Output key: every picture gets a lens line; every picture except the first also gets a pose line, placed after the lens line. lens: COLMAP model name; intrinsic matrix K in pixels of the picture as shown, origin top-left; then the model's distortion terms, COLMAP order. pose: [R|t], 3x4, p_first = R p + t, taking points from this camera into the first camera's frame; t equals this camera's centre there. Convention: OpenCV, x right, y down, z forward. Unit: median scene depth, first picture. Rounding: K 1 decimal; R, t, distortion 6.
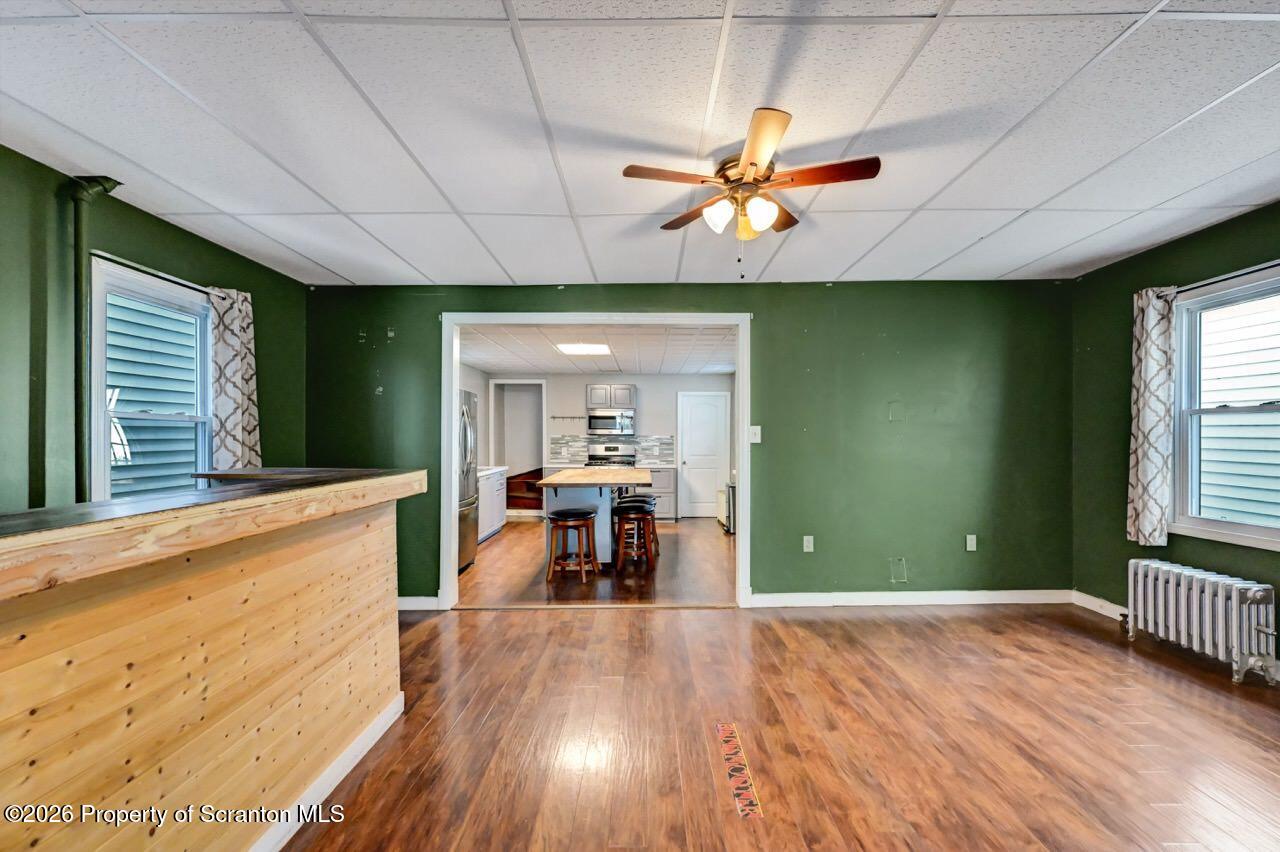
lens RADIAL K [[508.0, 0, 644.9], [0, 508.0, 439.1], [0, 0, 1]] dist [0.000224, -0.000105]
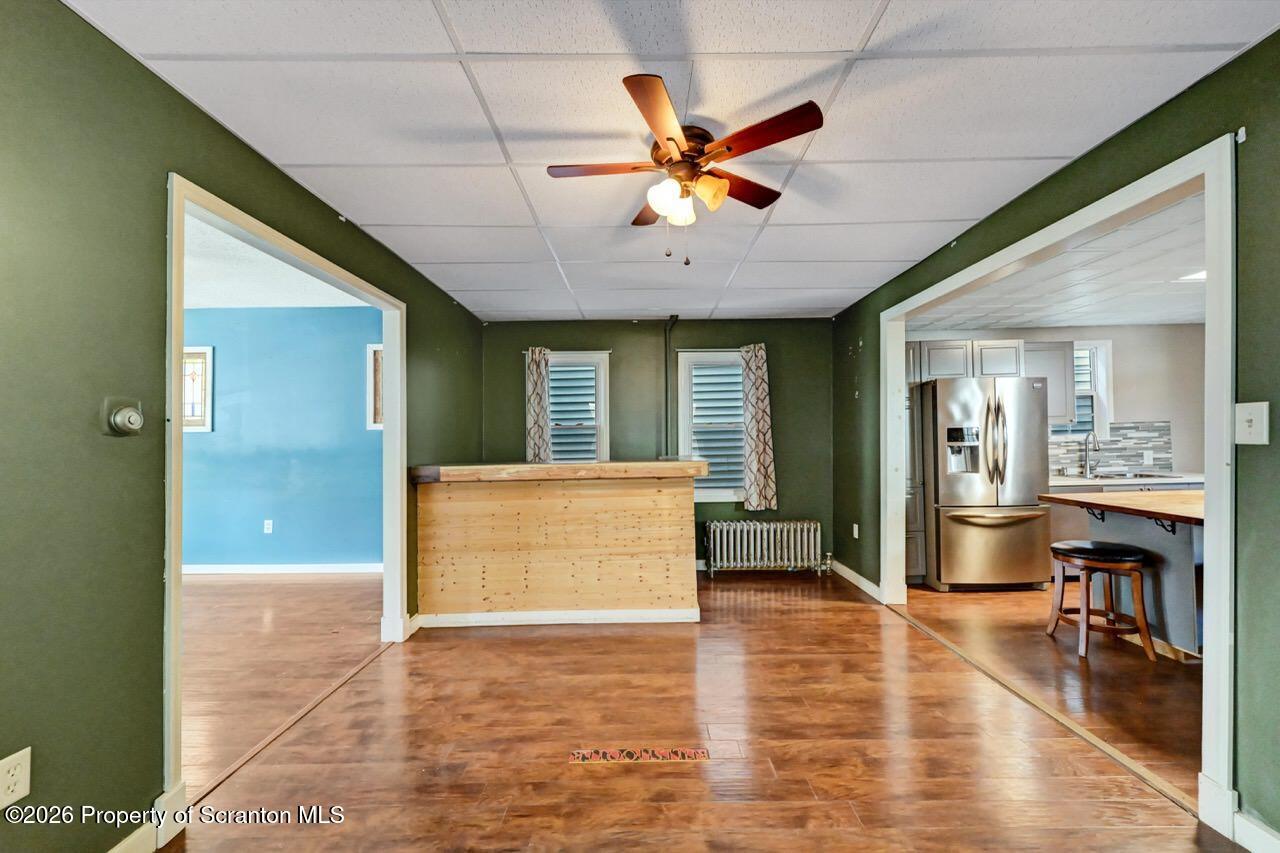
lens RADIAL K [[499.7, 0, 644.4], [0, 499.7, 438.8], [0, 0, 1]] dist [-0.000847, -0.000096]
pose [[0.006938, 0.004656, -0.999965, 0.749897], [0.012833, 0.999906, 0.004744, -0.008197], [0.999894, -0.012865, 0.006878, 0.632897]]
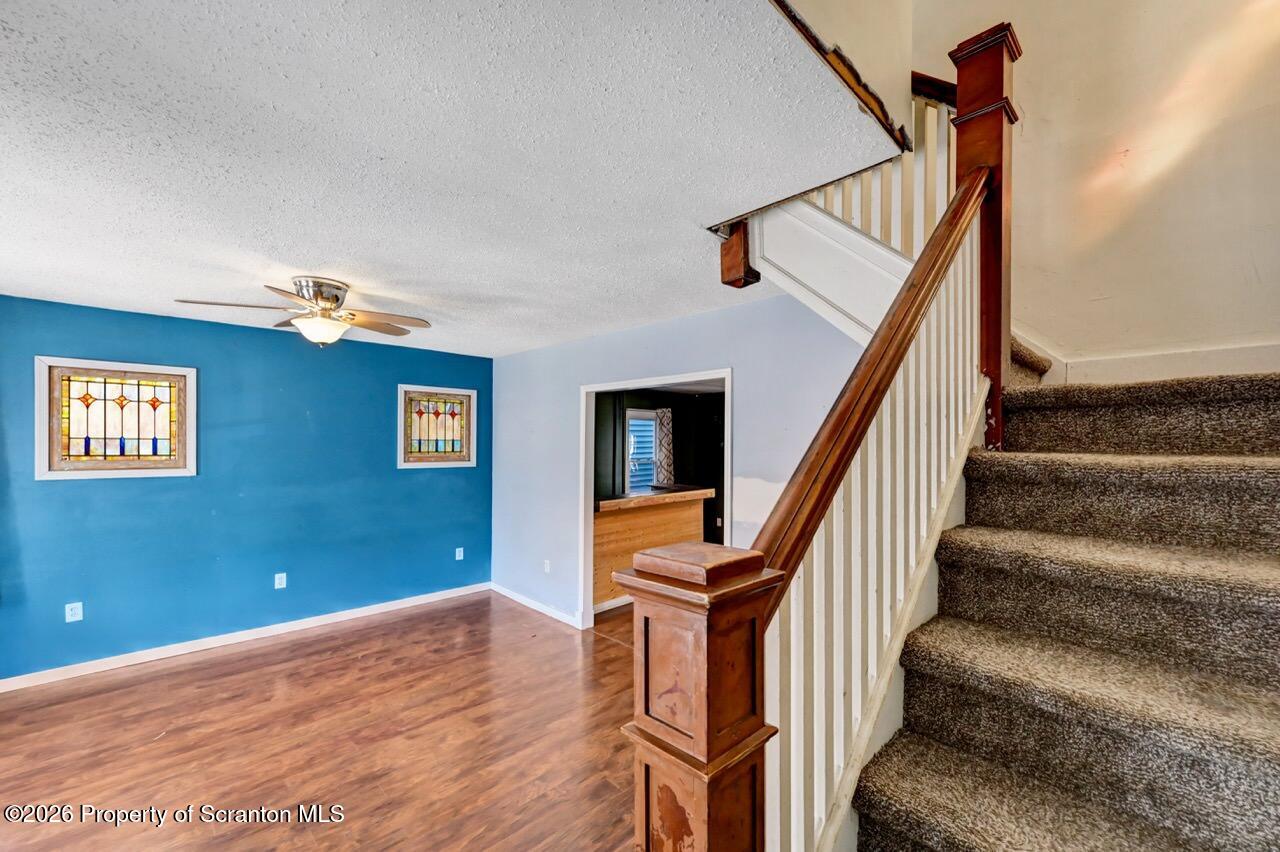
lens RADIAL K [[522.5, 0, 648.0], [0, 522.5, 446.9], [0, 0, 1]] dist [-0.001454, 0.000452]
pose [[0.705800, 0.013697, -0.708279, 0.912777], [-0.005769, 0.999891, 0.013587, -0.139057], [0.708388, -0.005504, 0.705802, -0.831754]]
